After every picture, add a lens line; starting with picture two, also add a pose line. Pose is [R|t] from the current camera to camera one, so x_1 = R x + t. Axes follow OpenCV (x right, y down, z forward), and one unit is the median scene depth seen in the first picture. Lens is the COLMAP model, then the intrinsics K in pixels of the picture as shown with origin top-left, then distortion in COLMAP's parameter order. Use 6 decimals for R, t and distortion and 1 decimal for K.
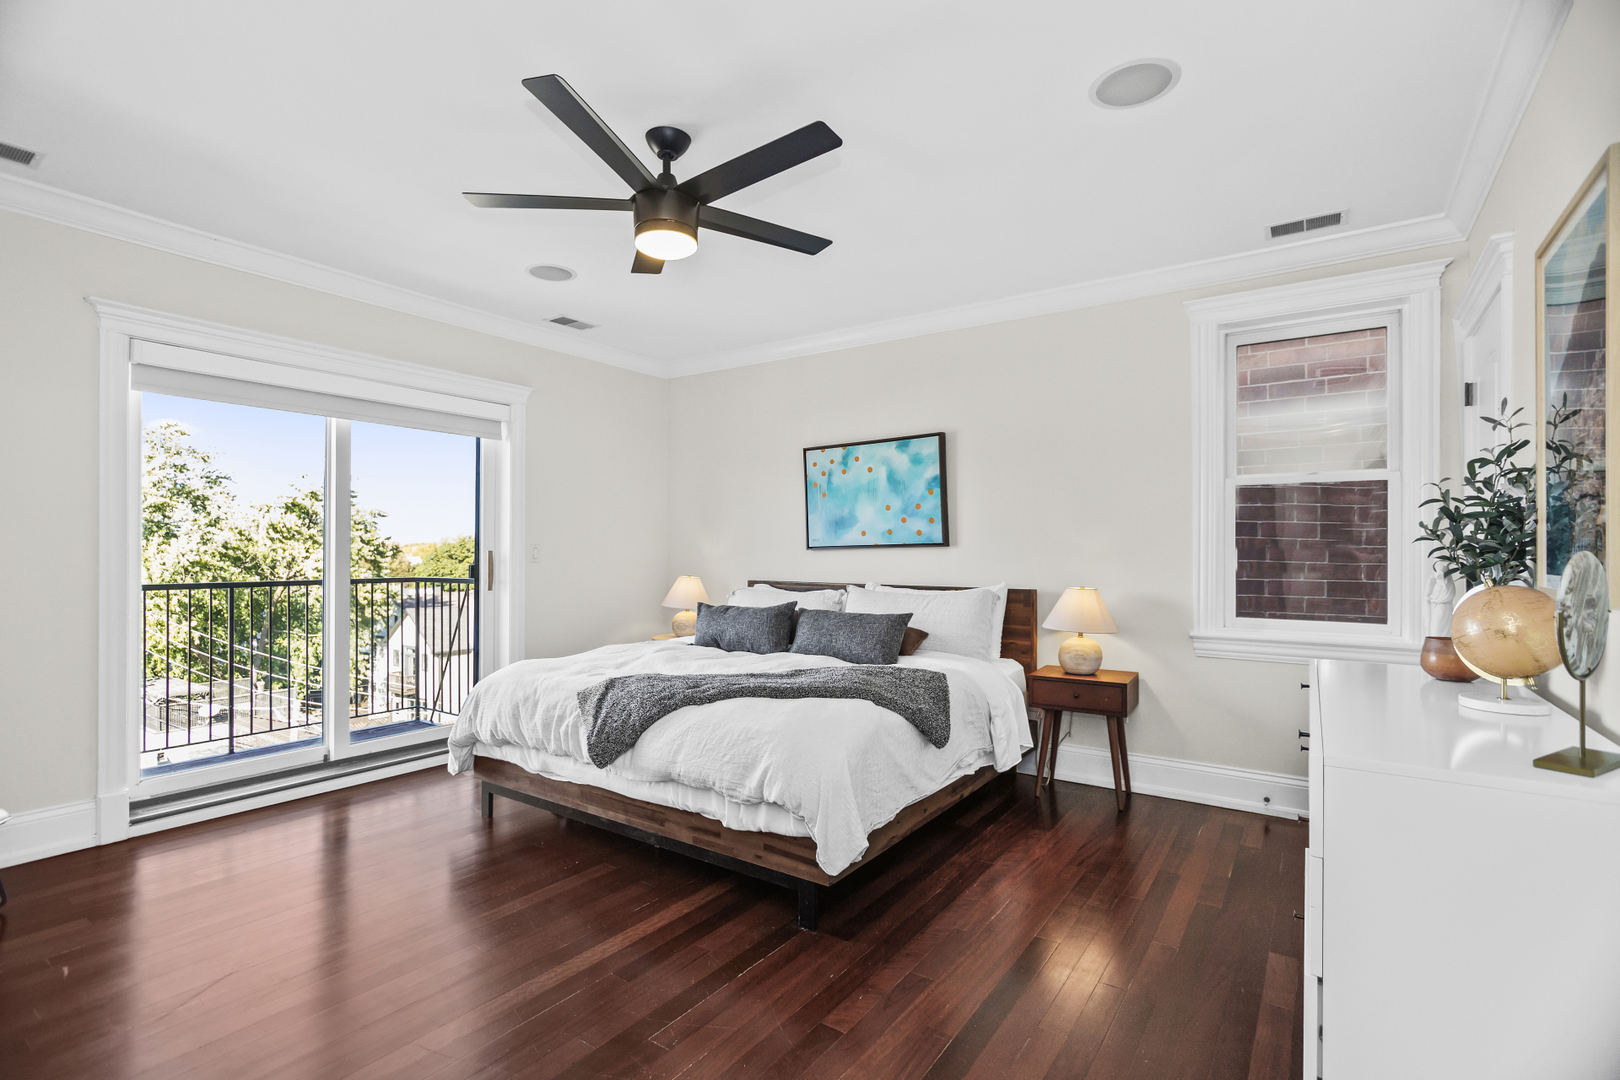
lens RADIAL K [[770.6, 0, 798.7], [0, 770.6, 546.1], [0, 0, 1]] dist [-0.001297, 0.003156]
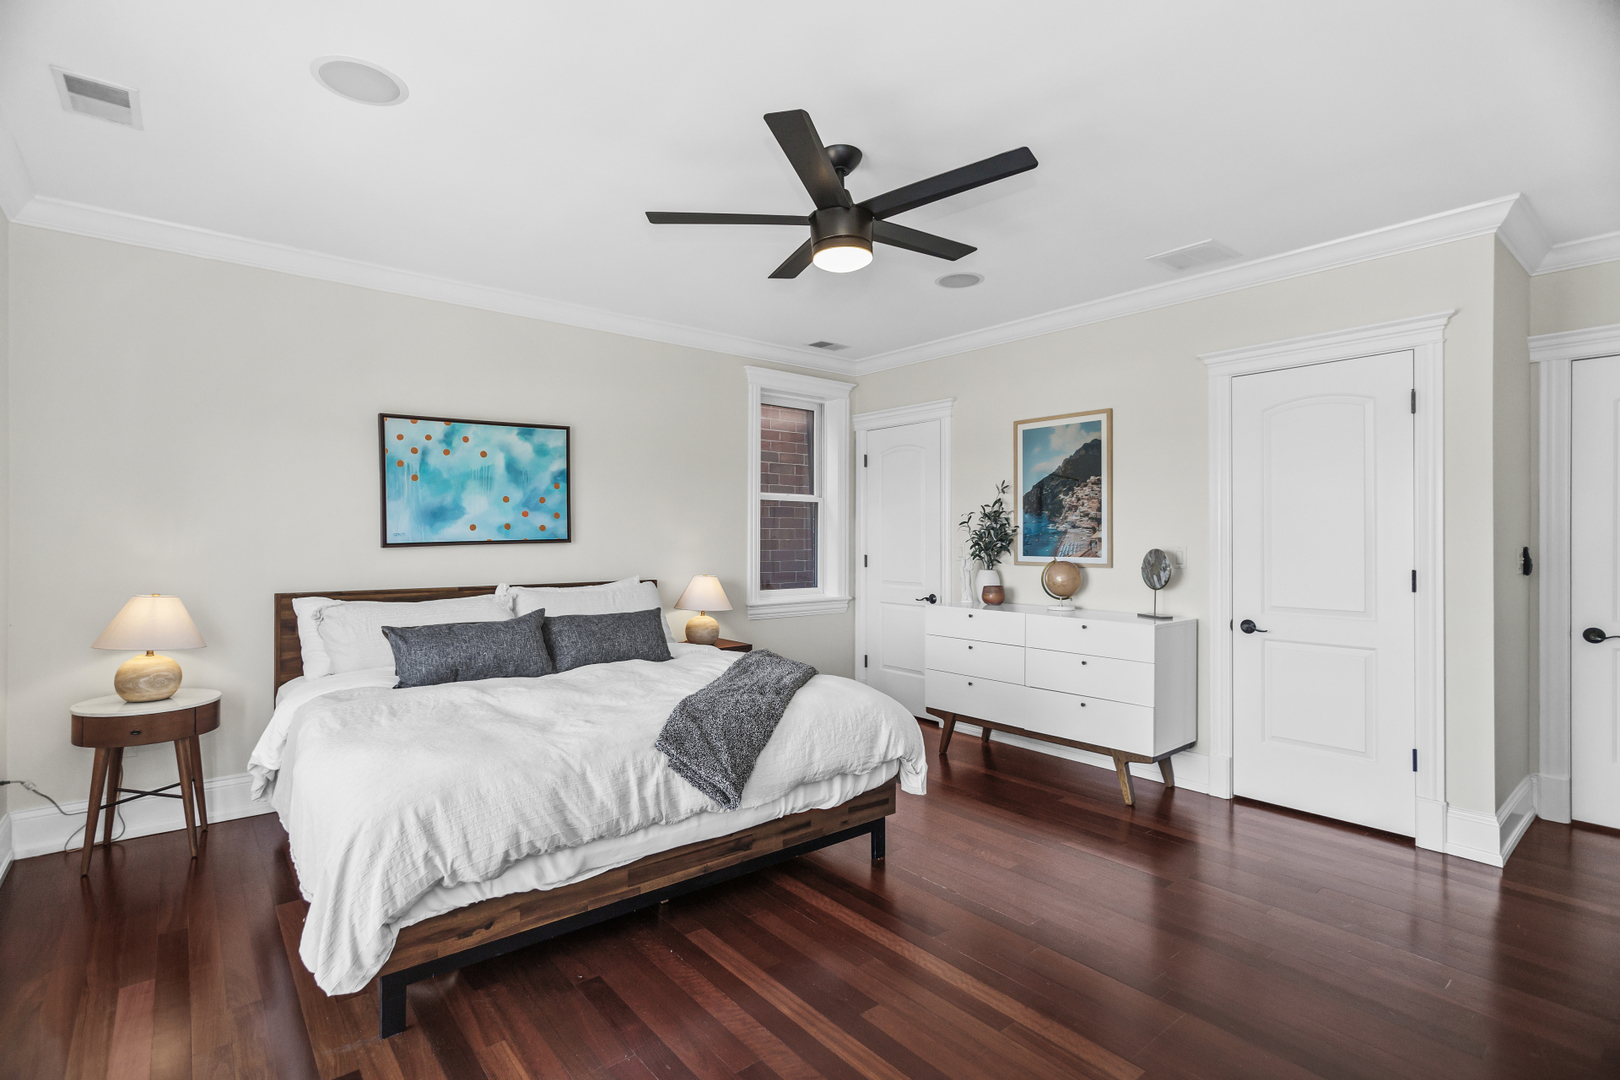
lens RADIAL K [[770.6, 0, 803.5], [0, 770.6, 537.4], [0, 0, 1]] dist [-0.001297, 0.003156]
pose [[0.270730, -0.002068, 0.962653, -0.665327], [-0.003940, 0.999987, 0.003257, -0.010436], [-0.962647, -0.004674, 0.270719, 0.434288]]
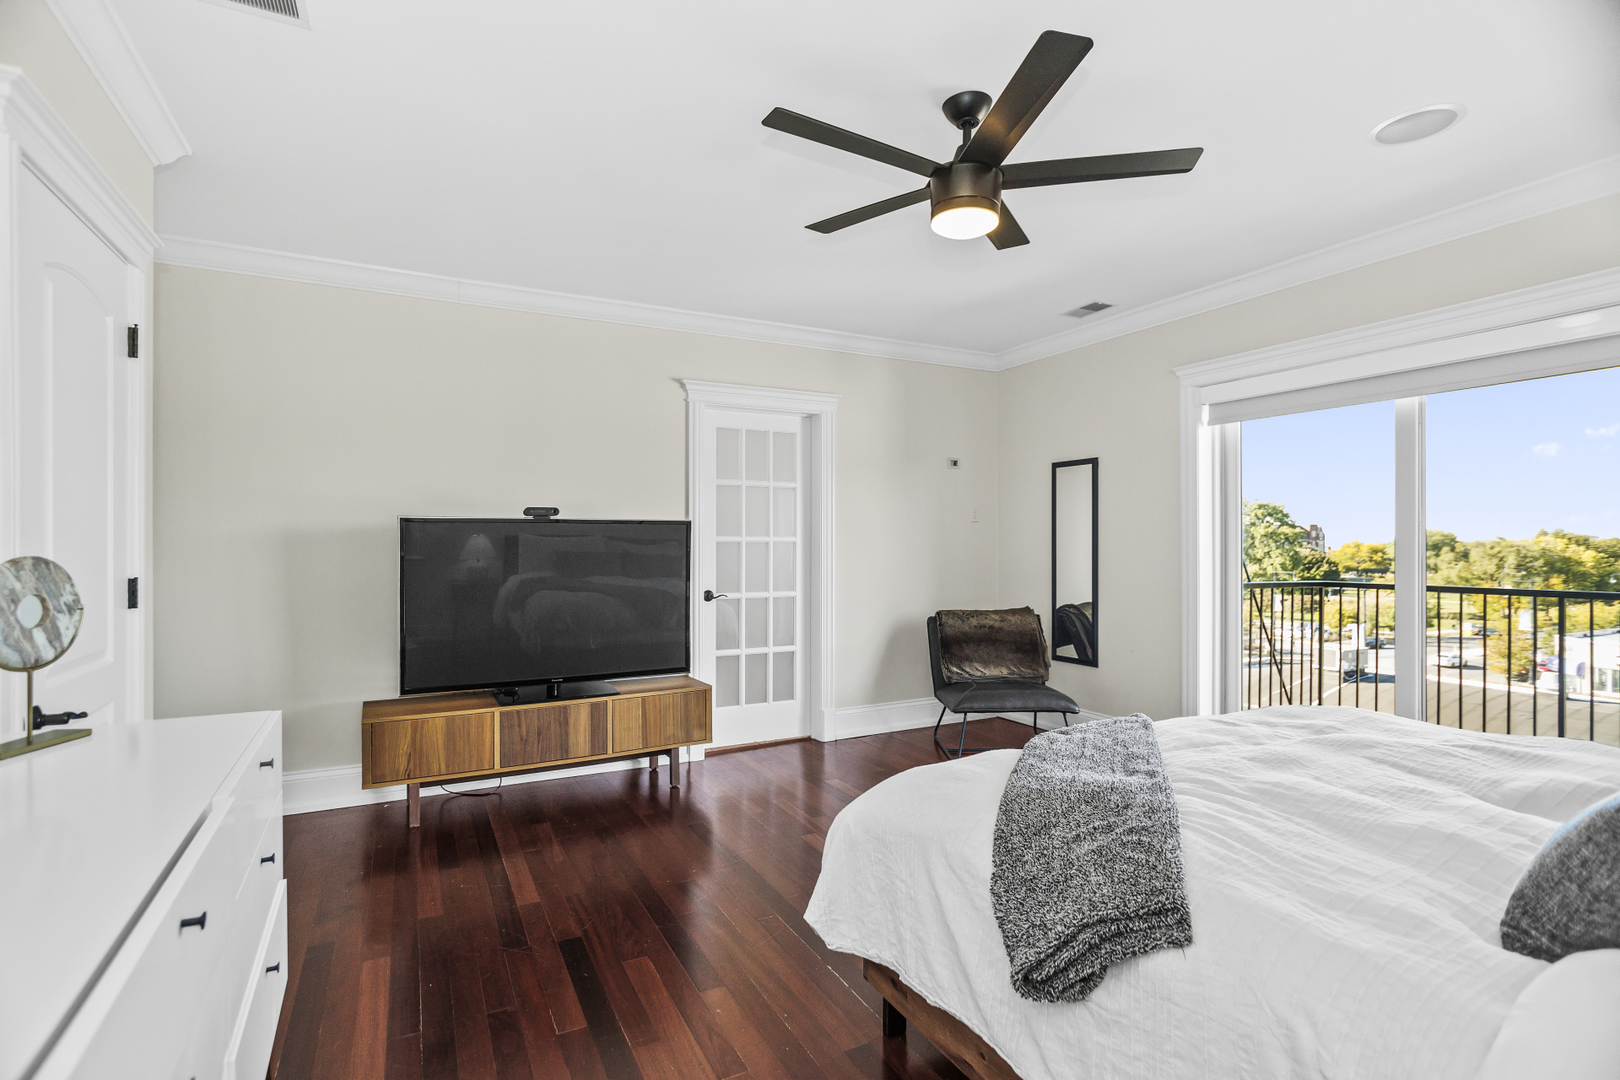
lens RADIAL K [[770.6, 0, 809.3], [0, 770.6, 541.1], [0, 0, 1]] dist [-0.001297, 0.003156]
pose [[-0.453723, -0.004524, -0.891131, 0.411250], [-0.003210, 0.999989, -0.003443, -0.001892], [0.891137, 0.001298, -0.453732, 0.704083]]
